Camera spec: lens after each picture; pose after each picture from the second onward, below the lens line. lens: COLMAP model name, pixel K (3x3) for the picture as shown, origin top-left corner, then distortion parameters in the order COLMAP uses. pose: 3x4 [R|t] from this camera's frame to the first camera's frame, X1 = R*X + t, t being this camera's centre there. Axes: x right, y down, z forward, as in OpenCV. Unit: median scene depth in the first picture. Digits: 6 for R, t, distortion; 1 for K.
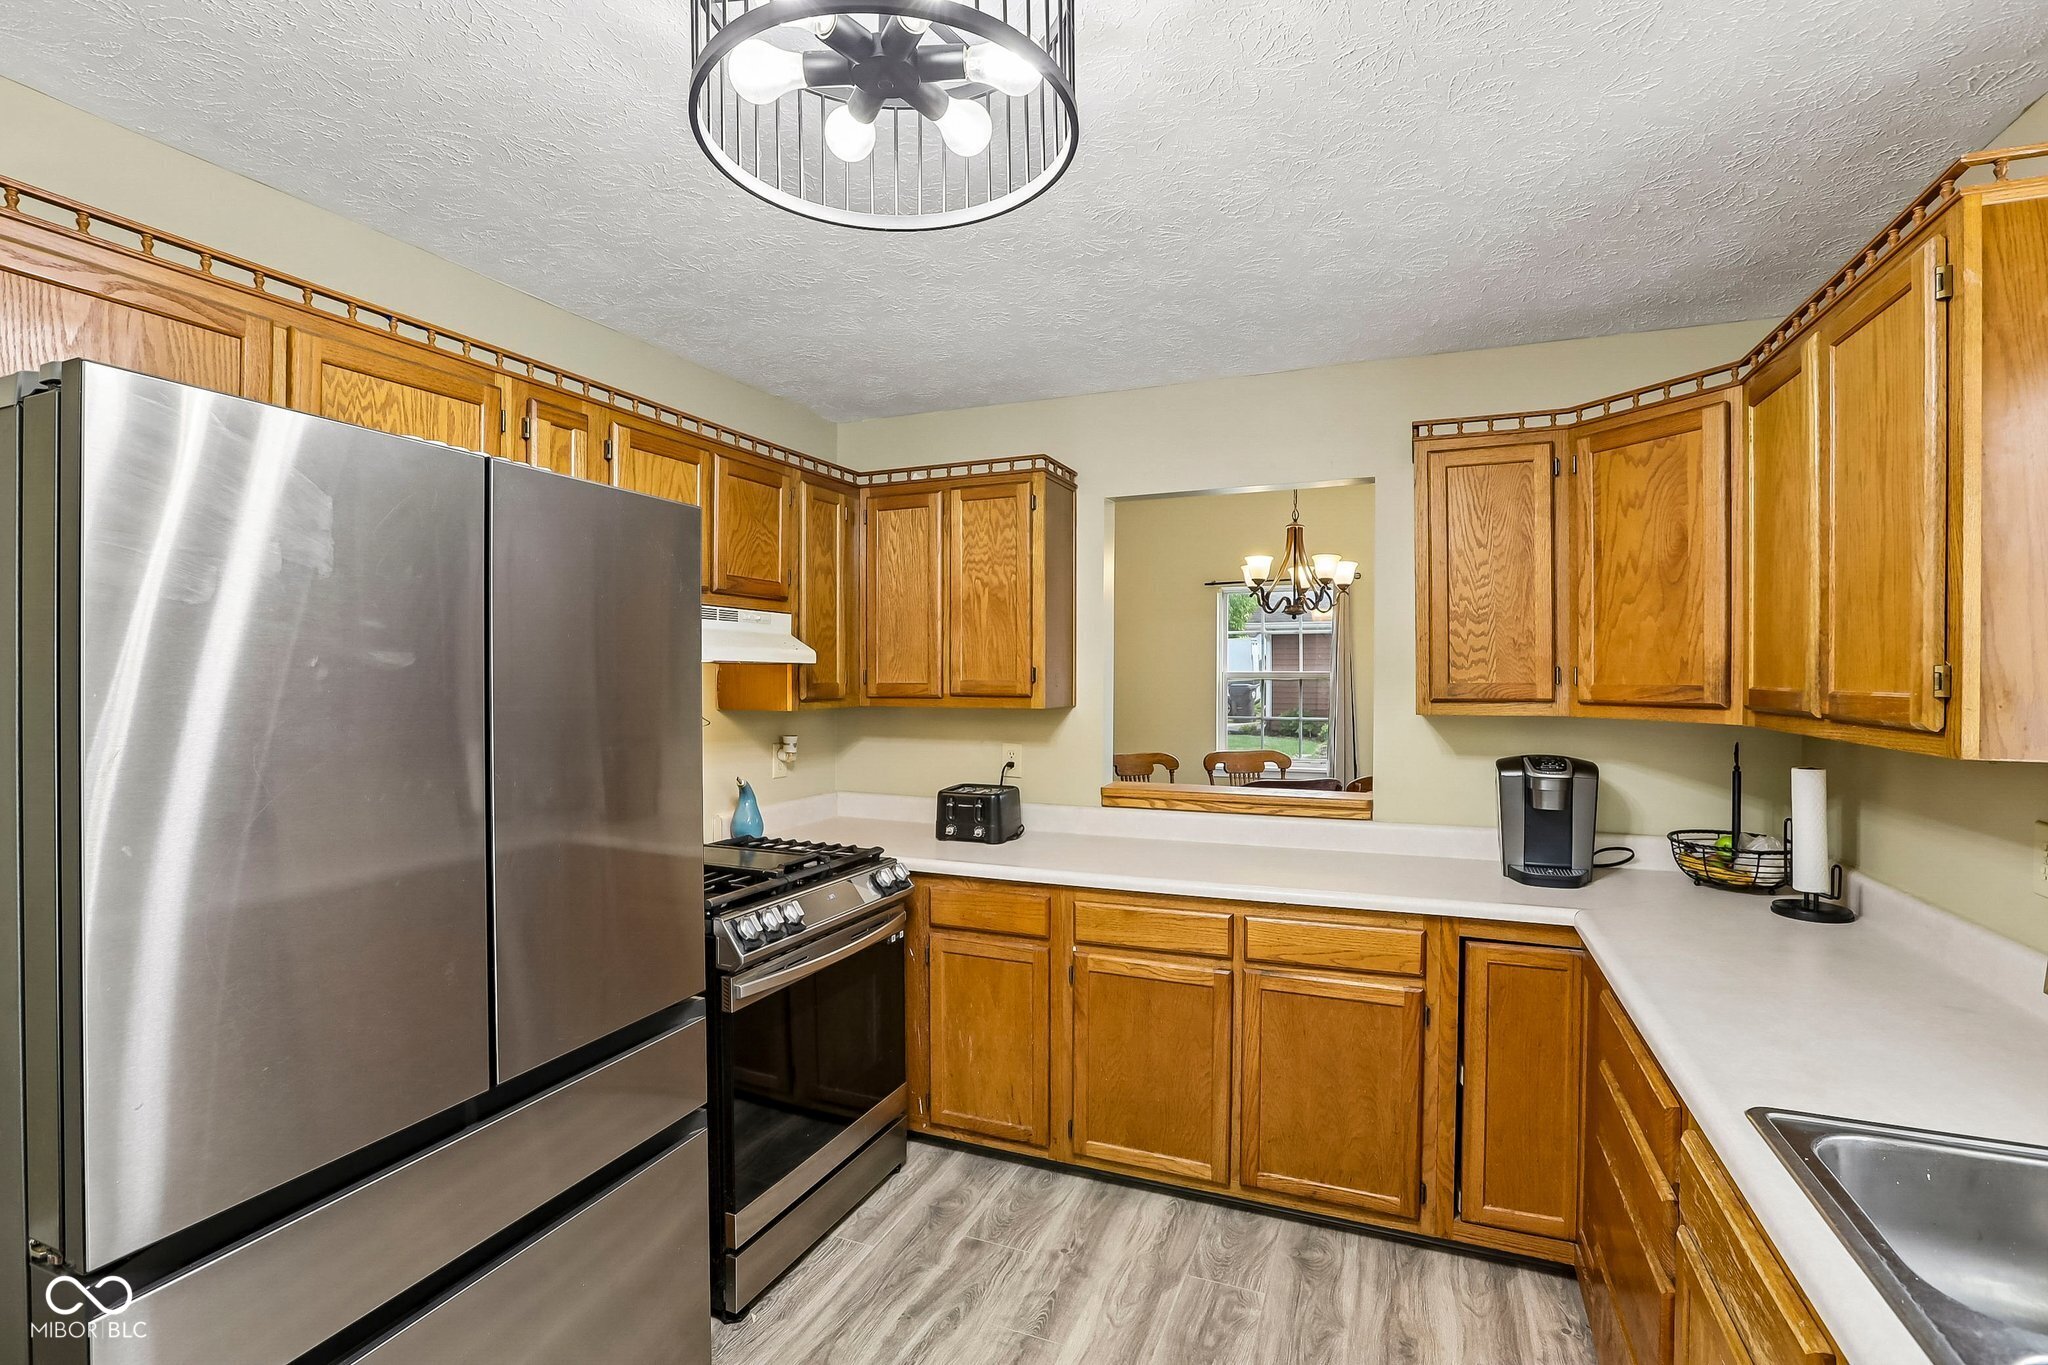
lens RADIAL K [[934.6, 0, 1034.8], [0, 934.6, 674.2], [0, 0, 1]] dist [-0.034554, 0.009735]
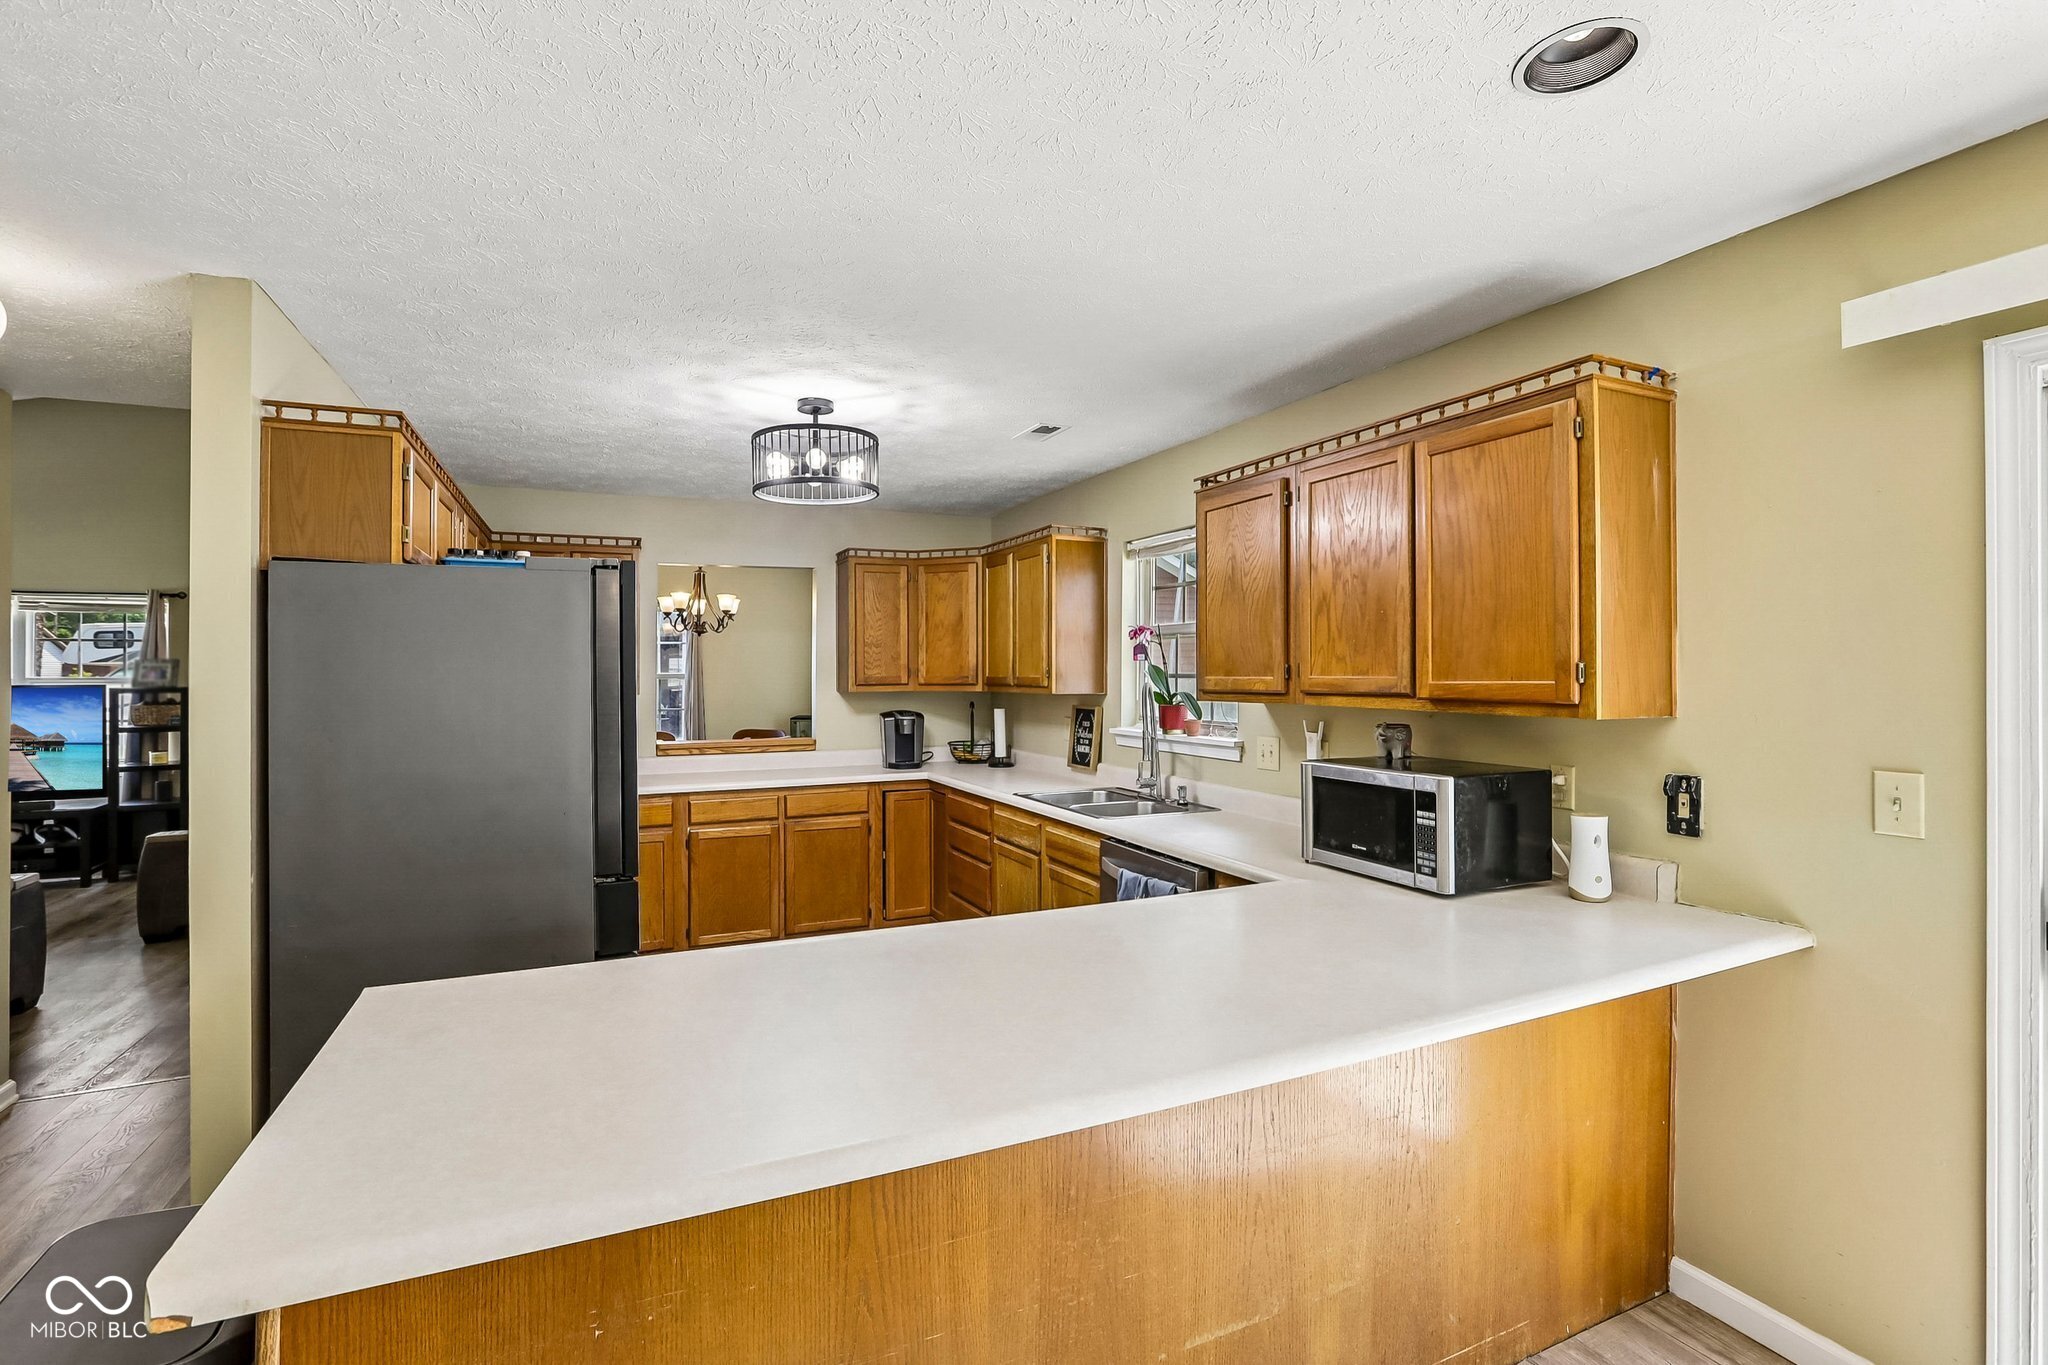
lens RADIAL K [[934.0, 0, 1028.1], [0, 934.0, 670.3], [0, 0, 1]] dist [-0.064473, 0.025141]
pose [[0.681172, -0.000058, 0.732124, -0.904763], [0.006332, 0.999963, -0.005812, 0.011939], [-0.732096, 0.008595, 0.681147, -0.745707]]
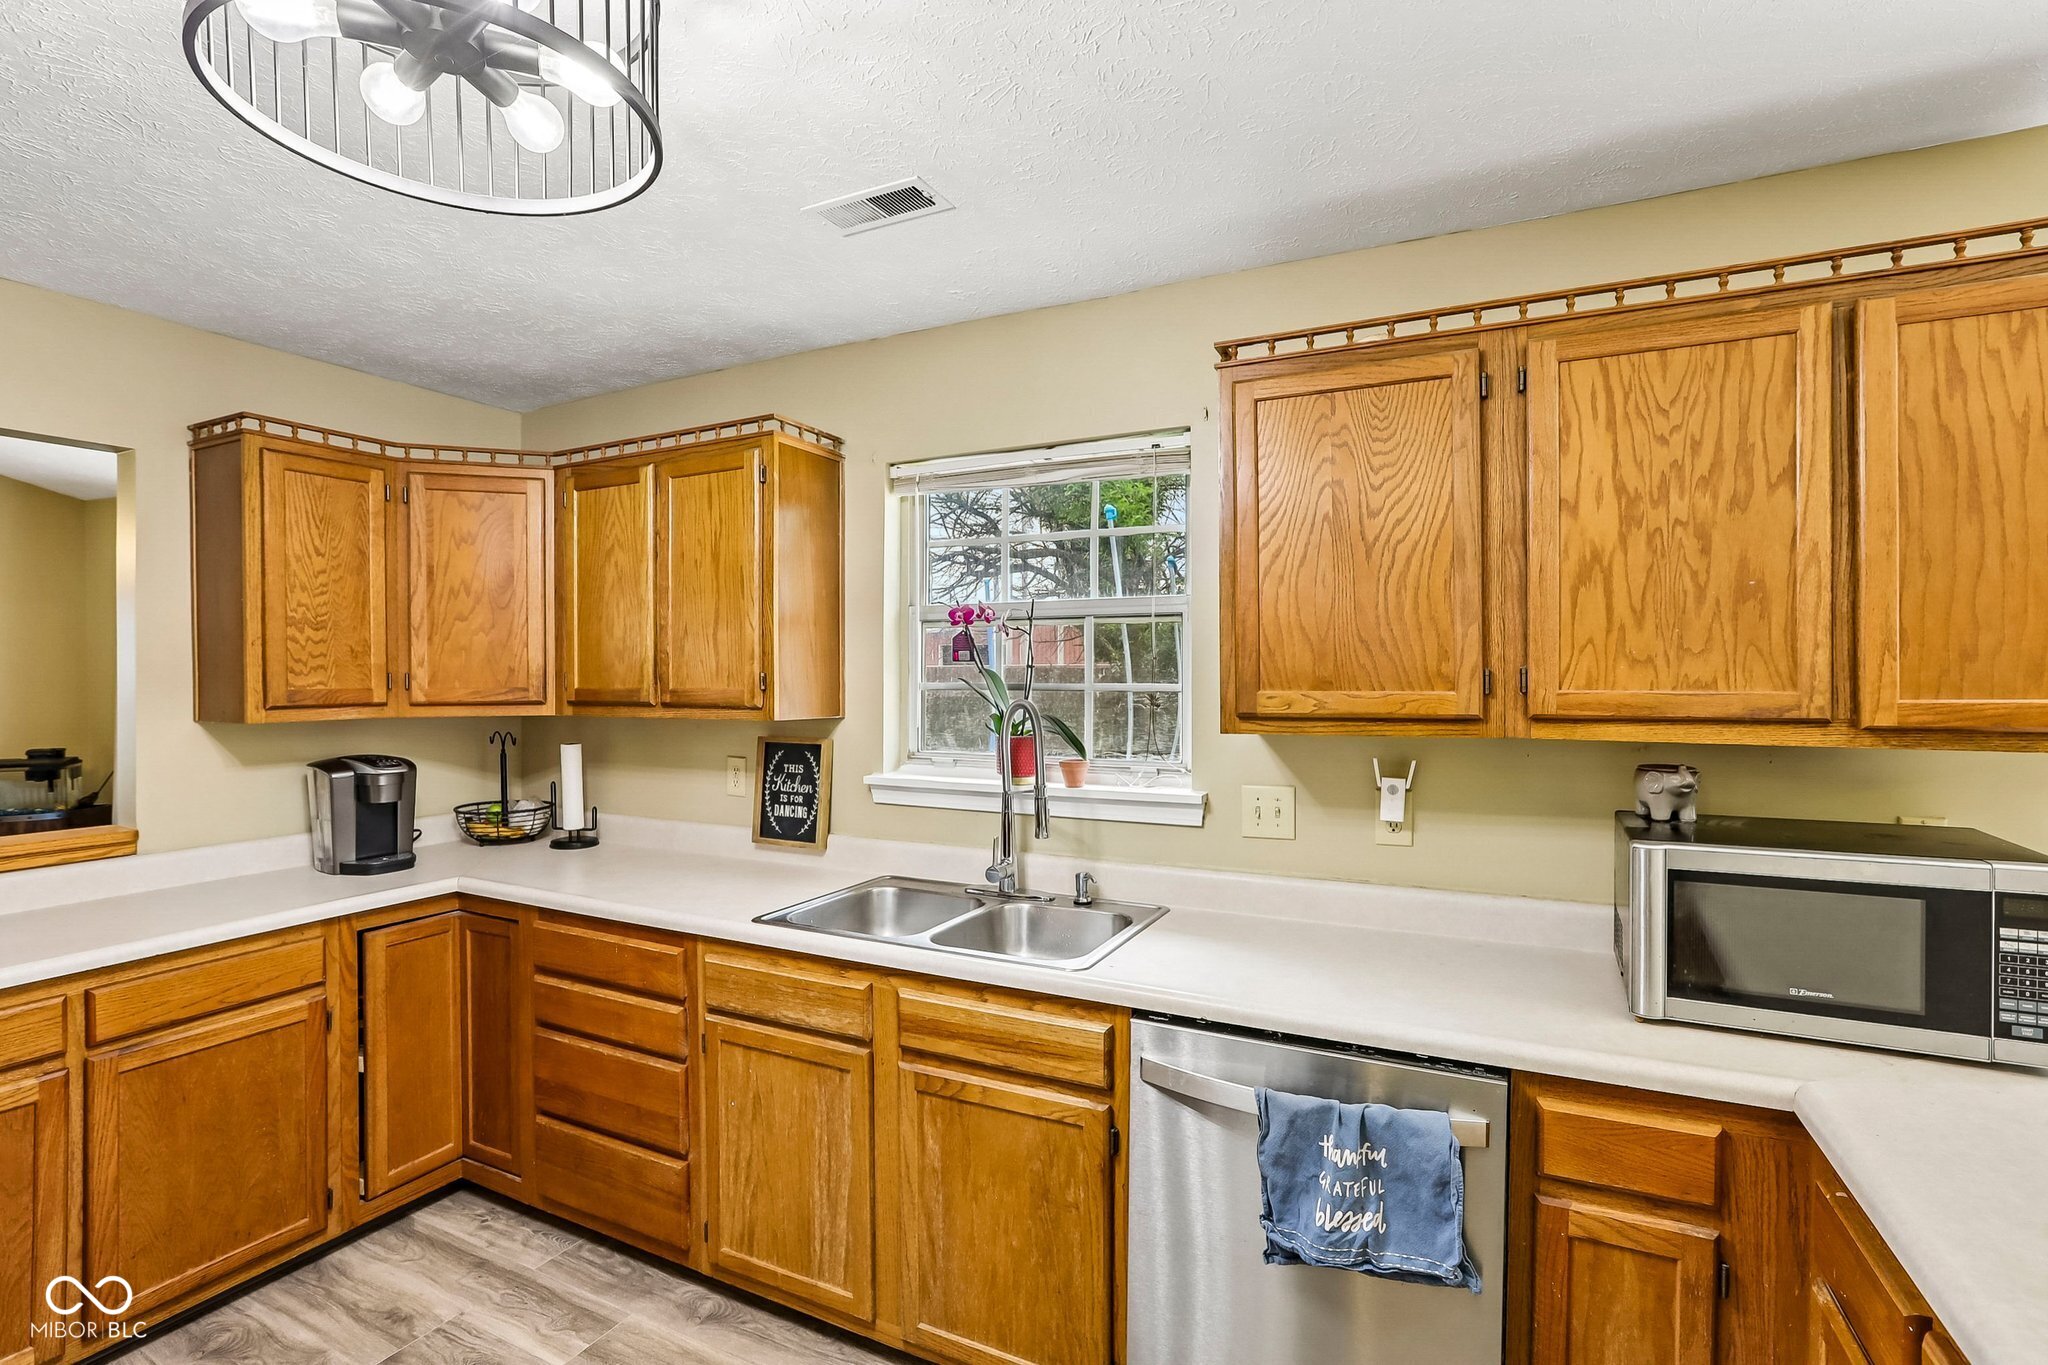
lens RADIAL K [[949.0, 0, 1021.2], [0, 949.0, 675.2], [0, 0, 1]] dist [-0.036947, 0.014402]
pose [[0.085885, -0.002683, 0.996301, -0.512536], [0.008027, 0.999966, 0.002001, -0.001805], [-0.996273, 0.007826, 0.085904, 0.155791]]
